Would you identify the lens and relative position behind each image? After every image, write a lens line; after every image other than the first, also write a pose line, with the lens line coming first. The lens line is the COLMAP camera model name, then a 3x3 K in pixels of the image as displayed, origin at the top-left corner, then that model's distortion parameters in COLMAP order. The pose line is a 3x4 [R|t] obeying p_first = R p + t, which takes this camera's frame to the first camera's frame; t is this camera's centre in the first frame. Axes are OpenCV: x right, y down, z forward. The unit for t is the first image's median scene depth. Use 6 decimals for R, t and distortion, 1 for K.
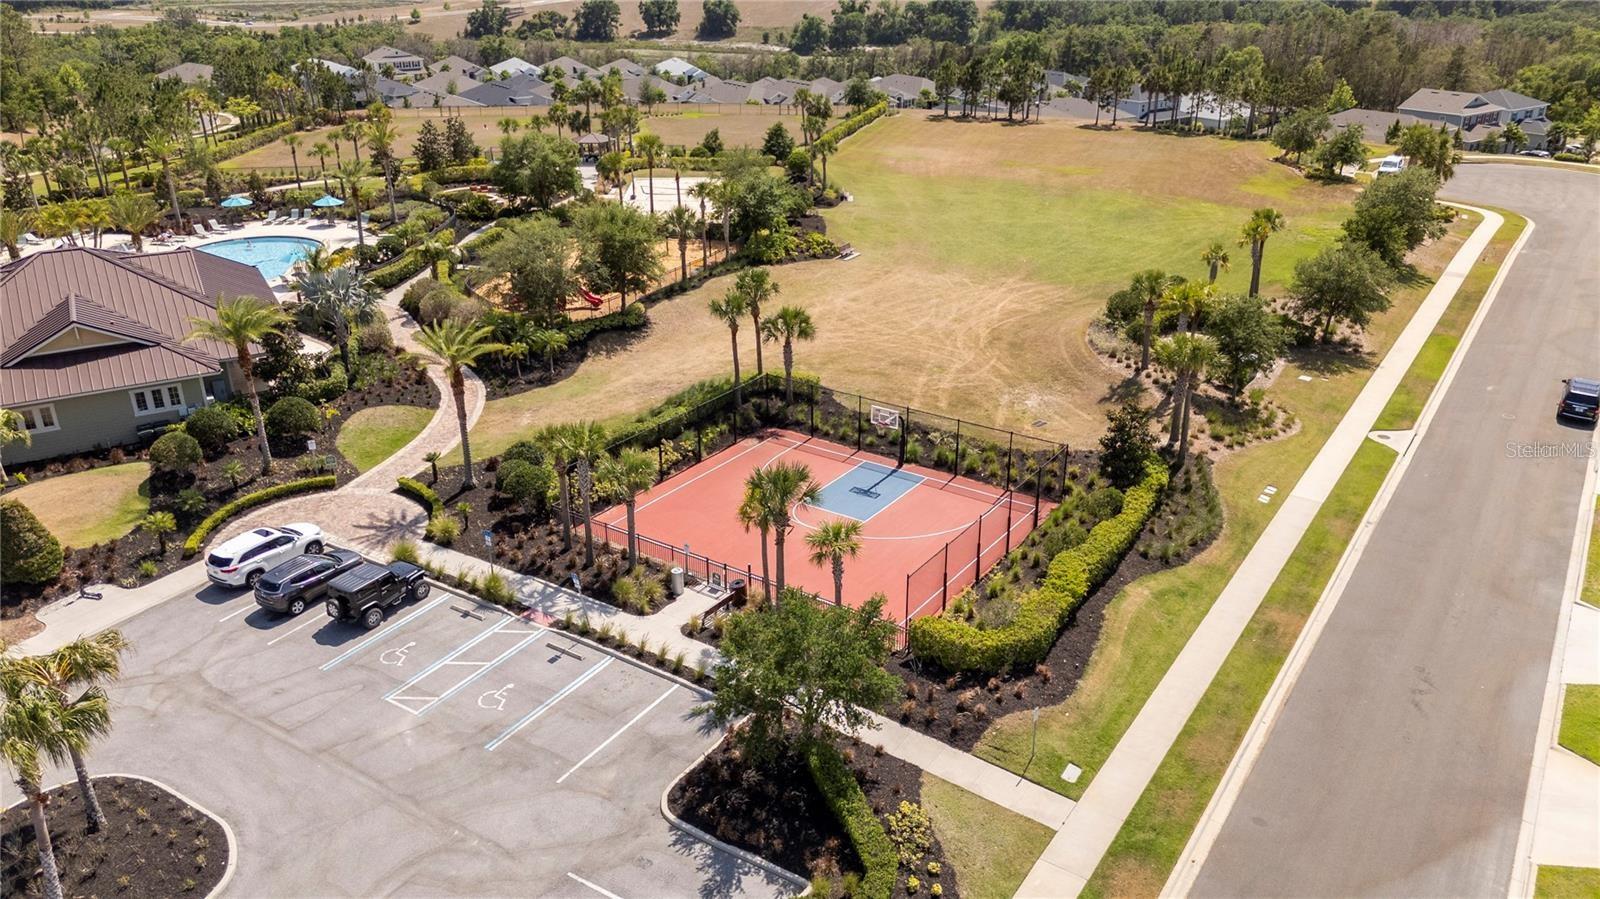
lens RADIAL K [[1210.3, 0, 798.4], [0, 1210.3, 481.7], [0, 0, 1]] dist [0.083387, -0.073731]
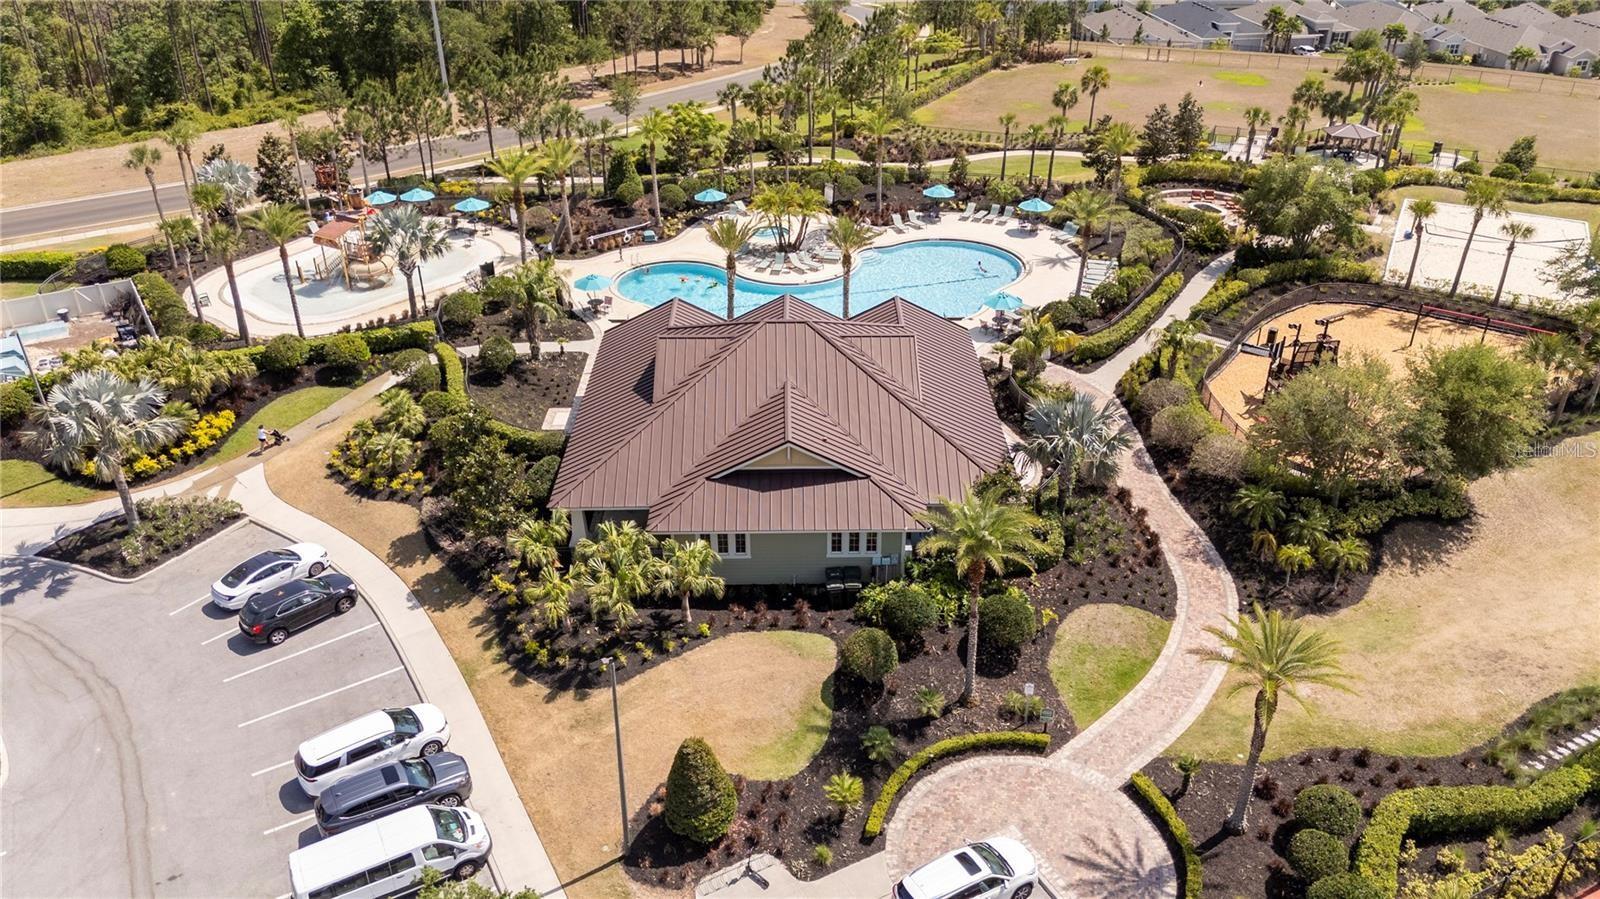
lens RADIAL K [[1210.3, 0, 798.4], [0, 1210.3, 481.7], [0, 0, 1]] dist [0.083387, -0.073731]
pose [[0.881251, 0.245826, -0.403690, -0.231870], [-0.206651, 0.968538, 0.138672, -0.210455], [0.425078, -0.038781, 0.904325, 0.245014]]
